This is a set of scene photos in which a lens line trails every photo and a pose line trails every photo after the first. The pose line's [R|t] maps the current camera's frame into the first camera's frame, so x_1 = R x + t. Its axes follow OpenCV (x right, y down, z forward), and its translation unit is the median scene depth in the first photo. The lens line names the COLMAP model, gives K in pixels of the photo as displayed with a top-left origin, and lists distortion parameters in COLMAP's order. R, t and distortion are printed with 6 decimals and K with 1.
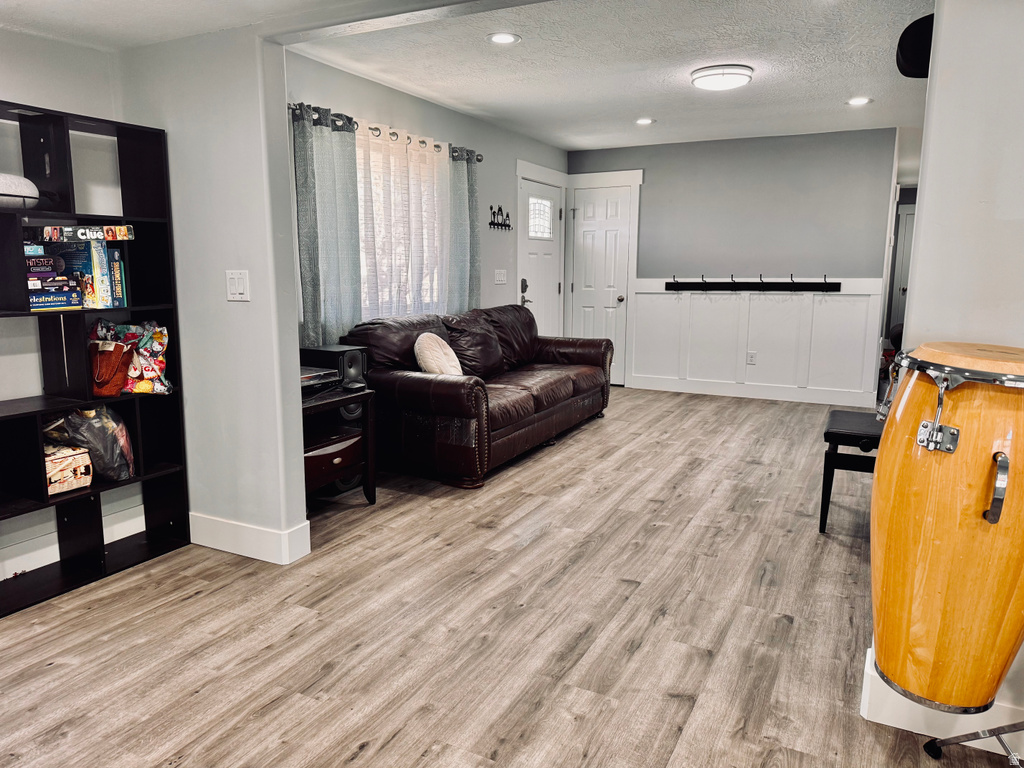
lens RADIAL K [[710.5, 0, 508.2], [0, 710.5, 383.7], [0, 0, 1]] dist [0.034612, -0.045112]
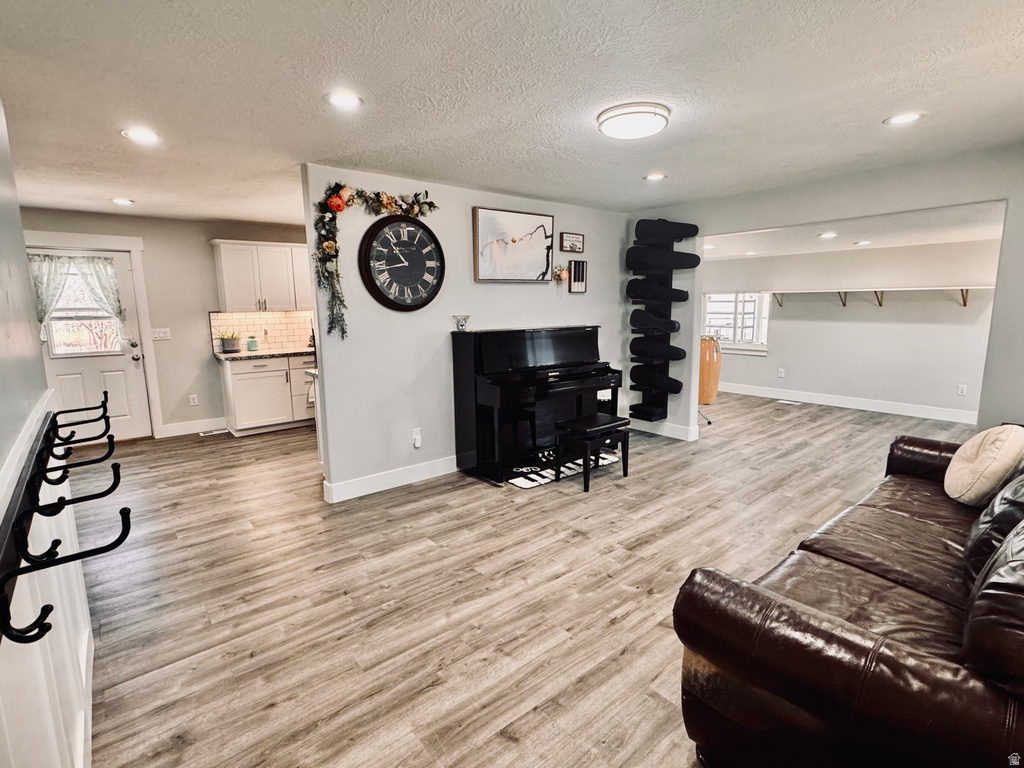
lens RADIAL K [[507.9, 0, 510.8], [0, 507.9, 379.4], [0, 0, 1]] dist [0.000961, -0.000206]
pose [[-0.921818, -0.050858, 0.384272, 0.288731], [0.072618, 0.951145, 0.300083, -0.526254], [-0.380760, 0.304527, -0.873089, 2.677327]]
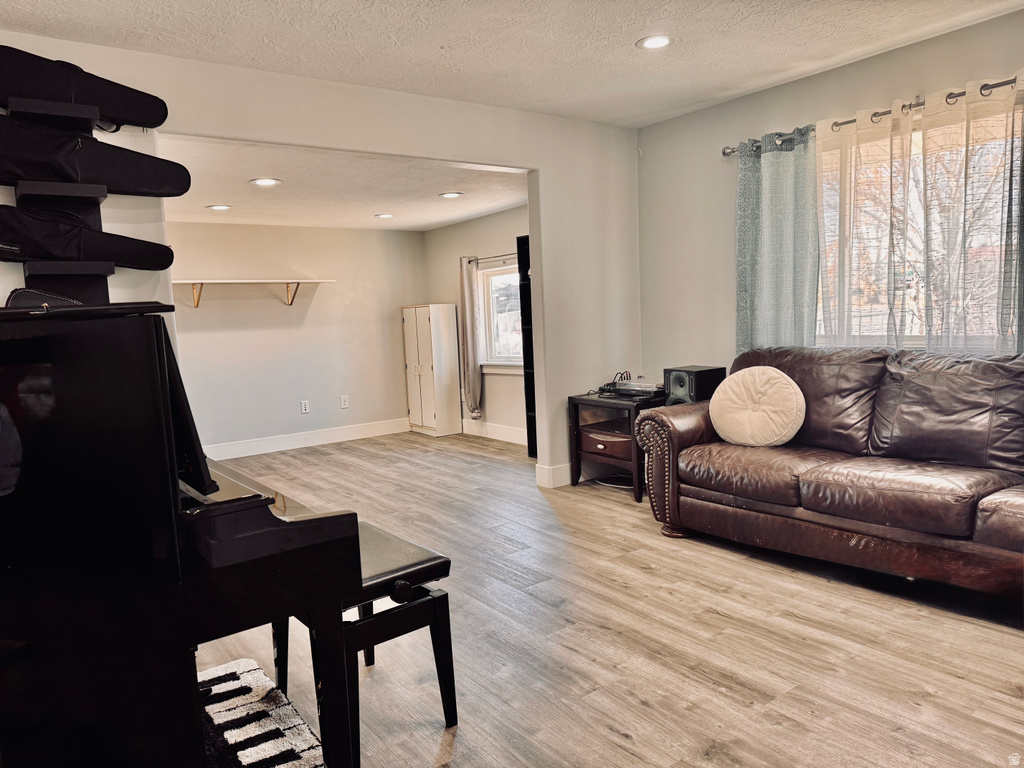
lens RADIAL K [[710.5, 0, 518.9], [0, 710.5, 387.7], [0, 0, 1]] dist [0.034612, -0.045112]
pose [[-0.429540, 0.107540, -0.896622, 1.245287], [-0.107920, 0.979655, 0.169200, -0.258391], [0.896576, 0.169442, -0.409195, 1.738901]]
